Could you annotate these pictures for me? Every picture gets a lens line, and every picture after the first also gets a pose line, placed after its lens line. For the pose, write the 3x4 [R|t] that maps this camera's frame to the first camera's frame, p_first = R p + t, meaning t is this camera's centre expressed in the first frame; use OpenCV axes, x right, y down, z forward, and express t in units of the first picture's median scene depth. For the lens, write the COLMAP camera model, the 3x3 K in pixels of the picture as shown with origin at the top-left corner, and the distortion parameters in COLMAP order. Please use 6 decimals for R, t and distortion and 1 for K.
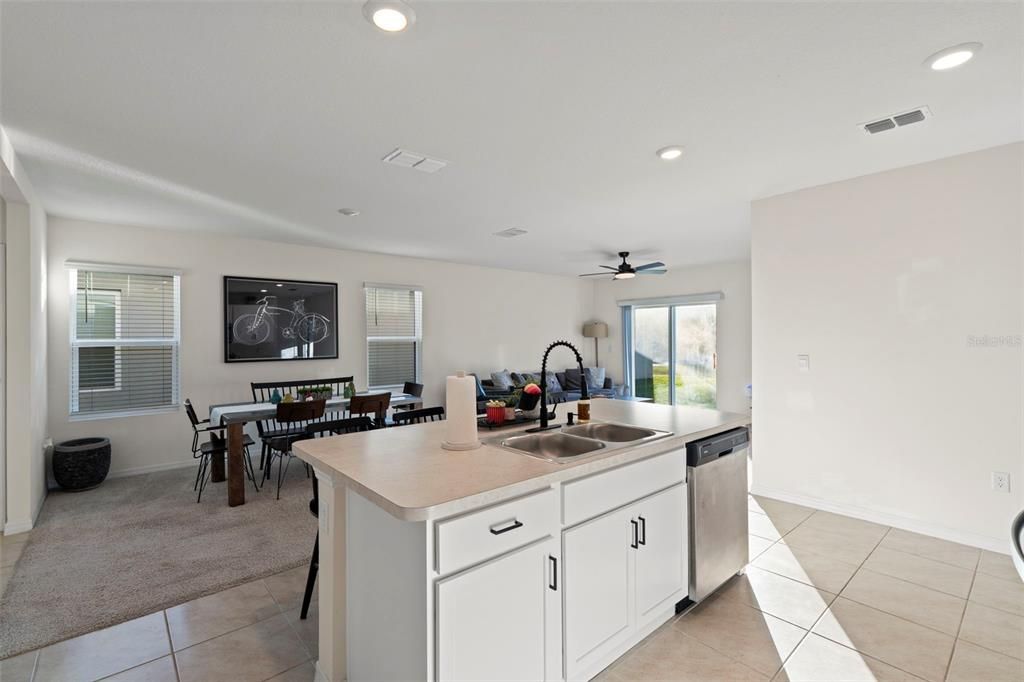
lens RADIAL K [[464.6, 0, 508.7], [0, 464.6, 338.1], [0, 0, 1]] dist [-0.003217, -0.000276]
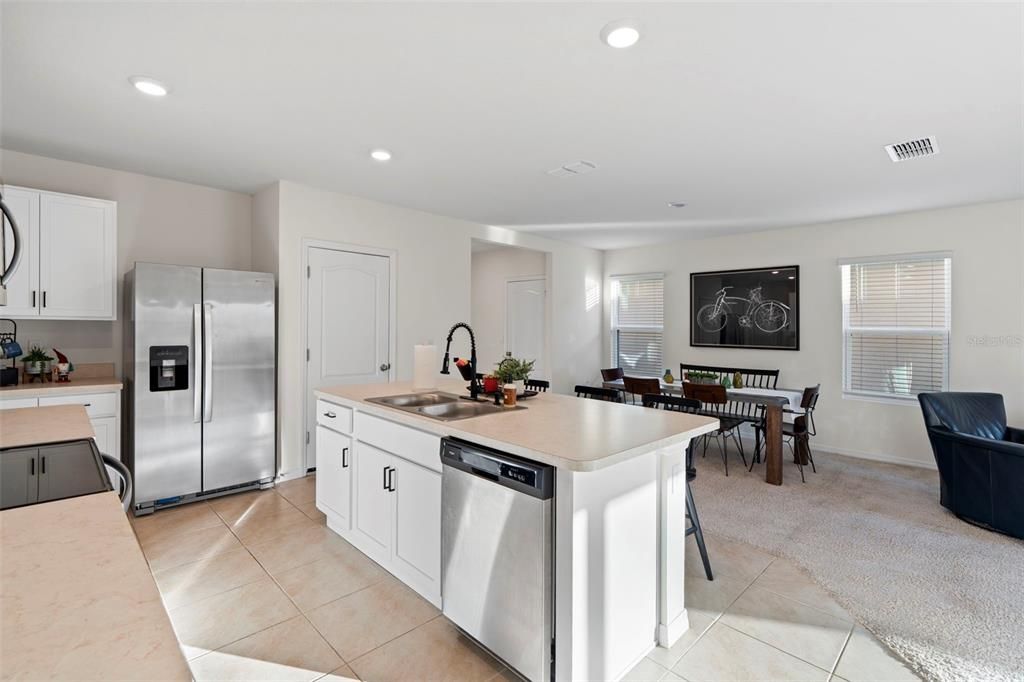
lens RADIAL K [[470.5, 0, 509.8], [0, 470.5, 327.4], [0, 0, 1]] dist [-0.000762, -0.000119]
pose [[0.060714, 0.012242, -0.998080, 0.537440], [-0.019144, 0.999755, 0.011098, 0.000514], [0.997972, 0.018433, 0.060934, 0.435560]]
